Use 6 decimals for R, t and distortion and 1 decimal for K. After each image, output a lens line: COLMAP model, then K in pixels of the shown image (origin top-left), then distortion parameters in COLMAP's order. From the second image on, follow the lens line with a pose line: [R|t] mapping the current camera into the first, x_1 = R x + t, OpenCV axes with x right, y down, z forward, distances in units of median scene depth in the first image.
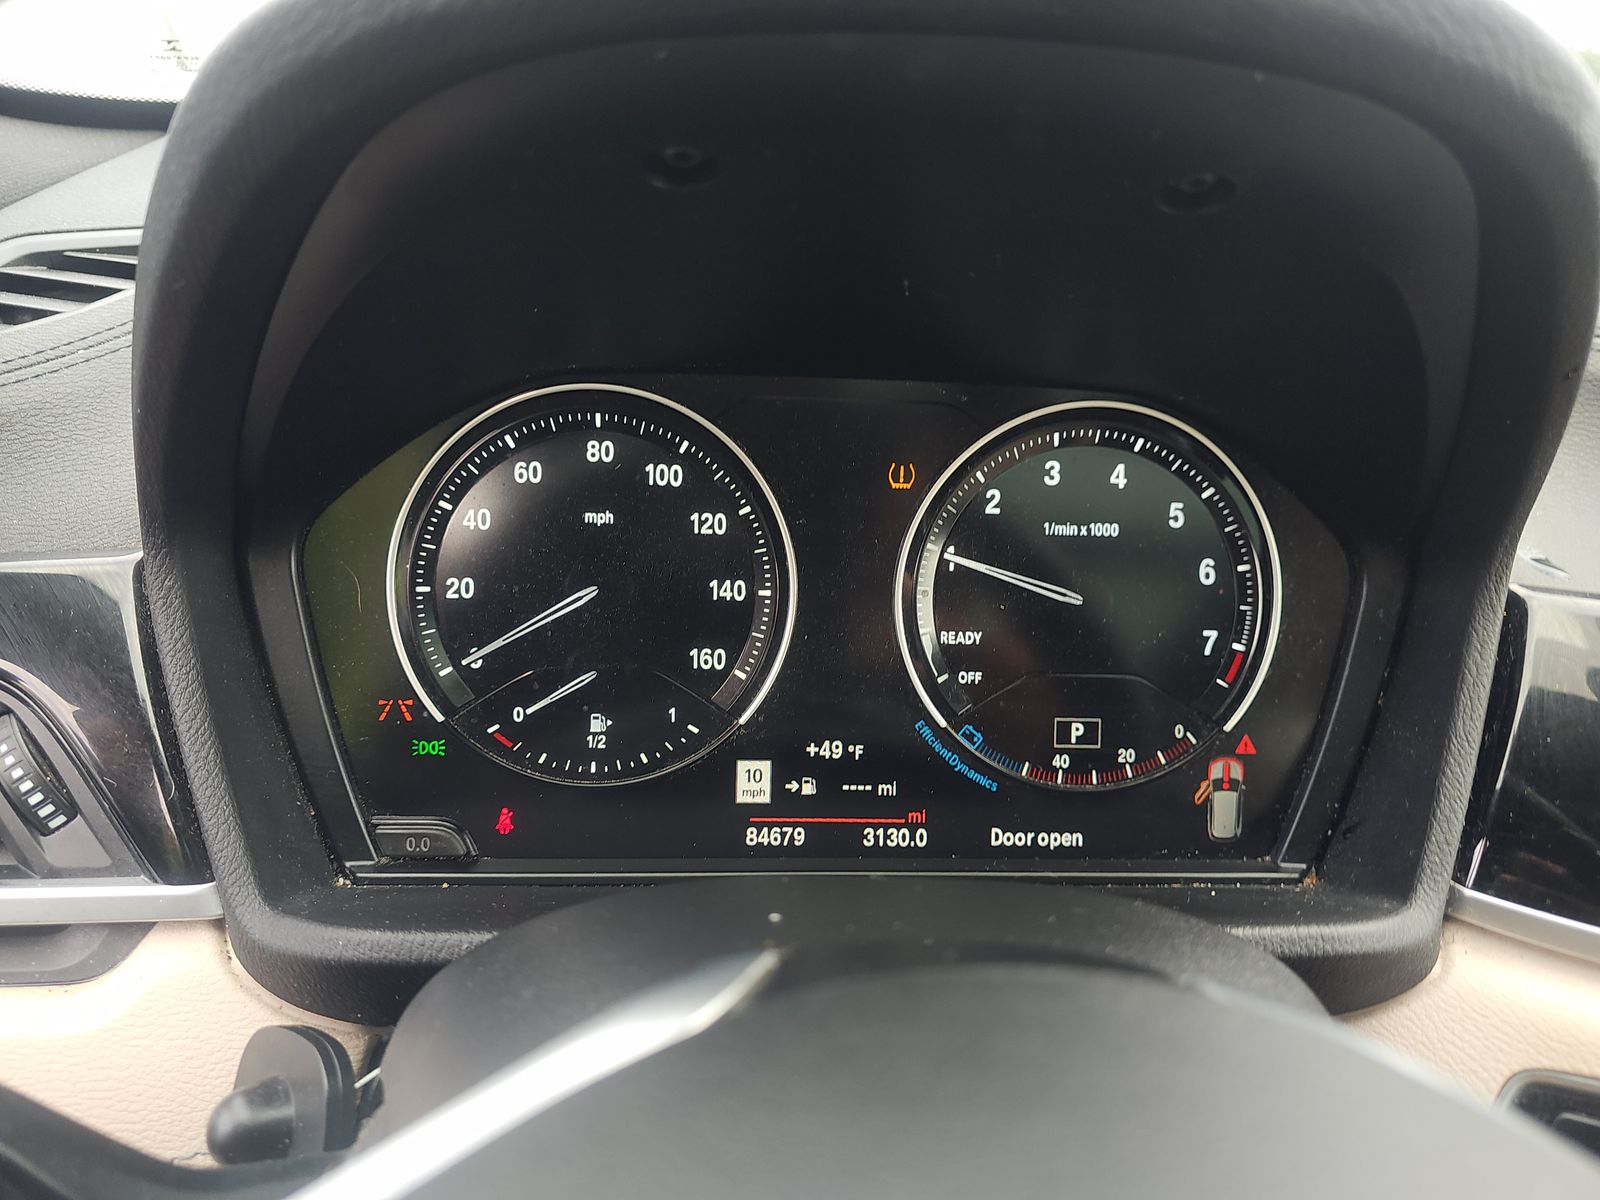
lens RADIAL K [[1080.3, 0, 800.0], [0, 1080.3, 600.0], [0, 0, 1]] dist [0.051322, -0.060281]
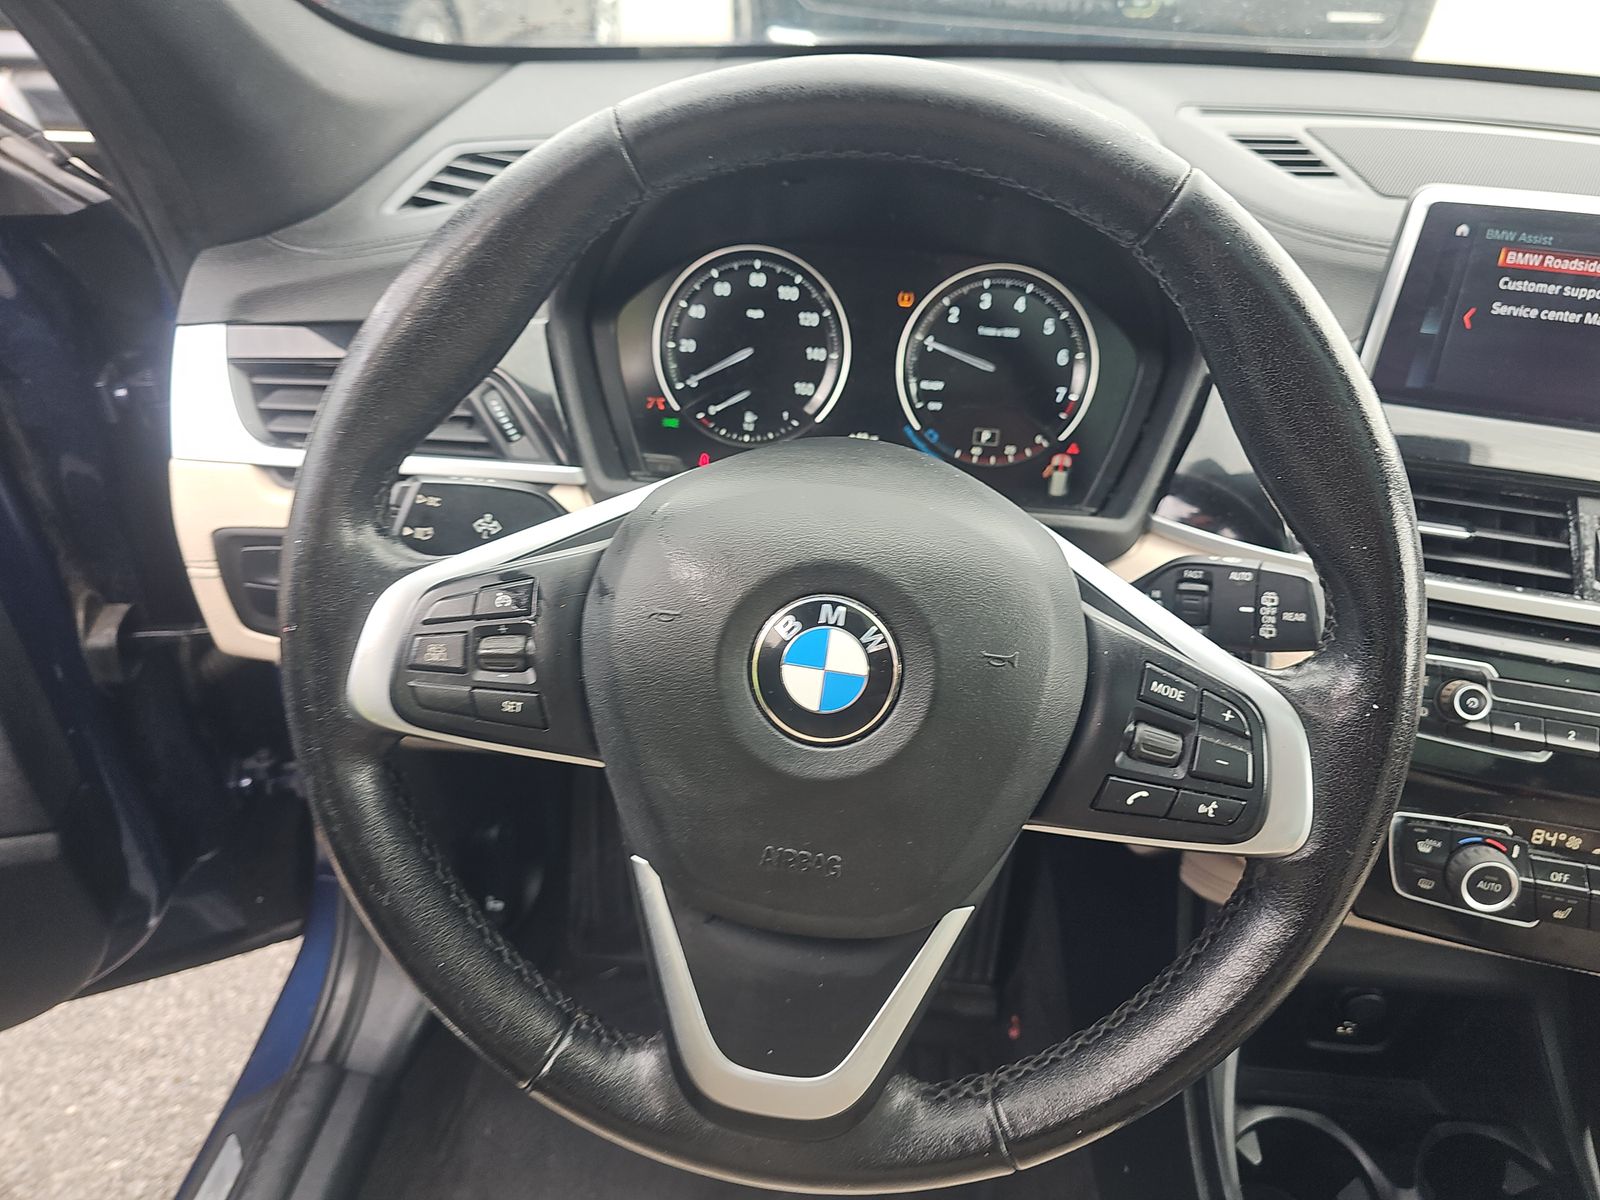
lens RADIAL K [[1080.3, 0, 800.0], [0, 1080.3, 600.0], [0, 0, 1]] dist [0.051322, -0.060281]
pose [[0.987139, 0.082963, -0.136653, 0.217805], [-0.062077, 0.986647, 0.150579, 0.141368], [0.147321, -0.140159, 0.979108, -1.047880]]
